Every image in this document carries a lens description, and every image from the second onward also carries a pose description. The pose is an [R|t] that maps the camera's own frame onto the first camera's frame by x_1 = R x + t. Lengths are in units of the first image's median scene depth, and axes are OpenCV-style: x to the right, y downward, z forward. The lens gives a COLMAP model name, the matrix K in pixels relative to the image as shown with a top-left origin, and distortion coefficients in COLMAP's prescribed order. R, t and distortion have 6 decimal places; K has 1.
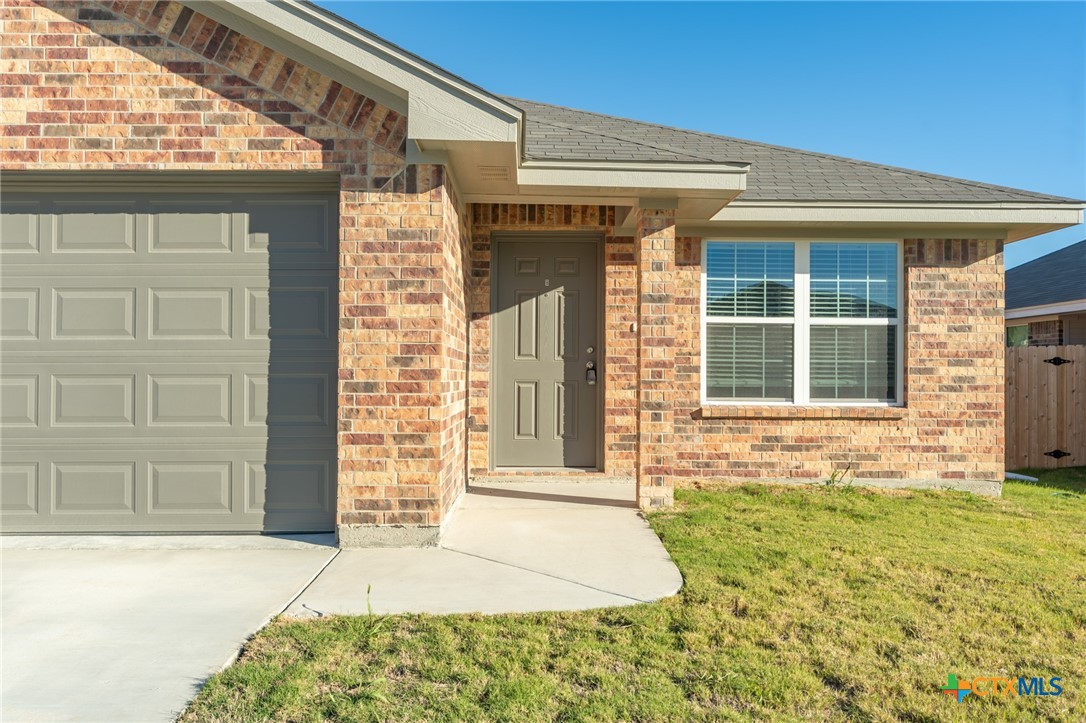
lens RADIAL K [[828.7, 0, 543.0], [0, 828.7, 361.5], [0, 0, 1]] dist [-0.003887, -0.002021]
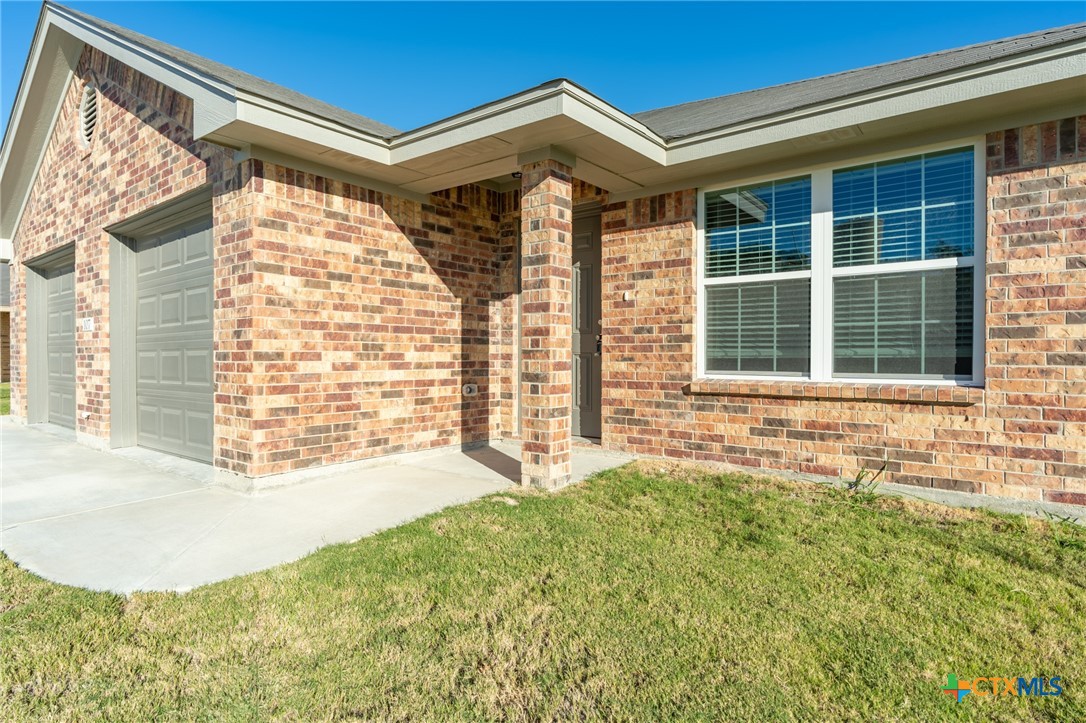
lens RADIAL K [[583.7, 0, 543.0], [0, 583.7, 361.5], [0, 0, 1]] dist [-0.003431, -0.000214]
pose [[0.784581, -0.000245, -0.620027, 0.452382], [0.015300, 0.999703, 0.018966, 0.019734], [0.619838, -0.024366, 0.784351, 0.411492]]
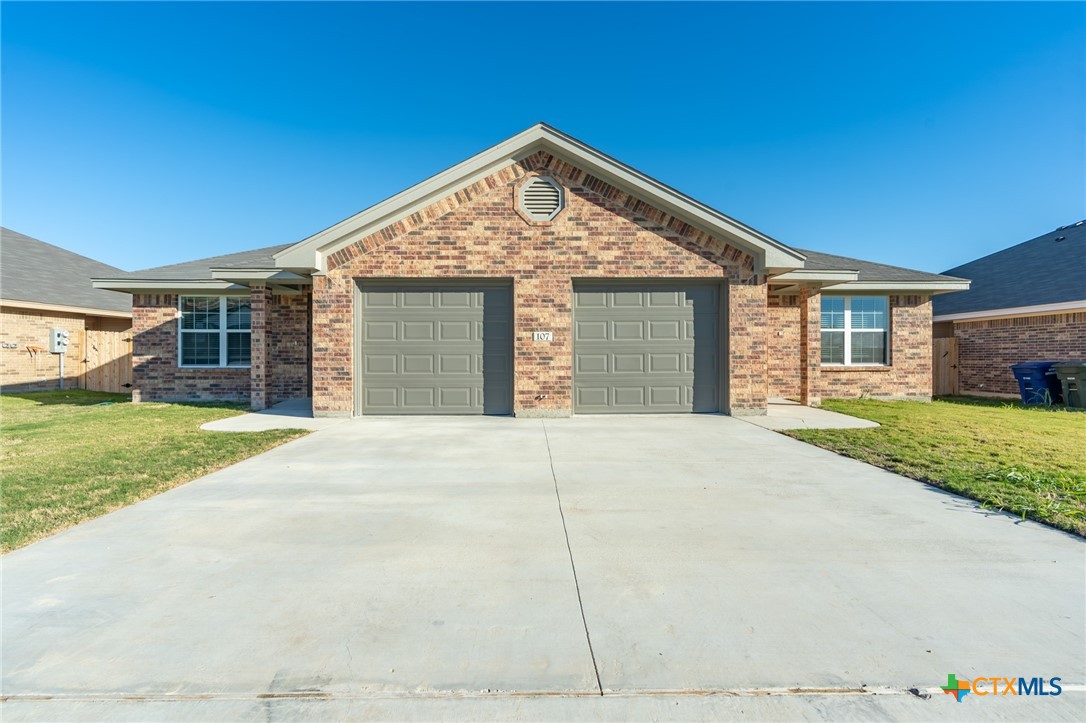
lens RADIAL K [[495.7, 0, 536.7], [0, 495.7, 358.3], [0, 0, 1]] dist [-0.005439, 0.000326]
pose [[0.999815, -0.008493, 0.017270, -0.612692], [0.008249, 0.999866, 0.014144, 0.004080], [-0.017388, -0.013999, 0.999751, -0.410726]]
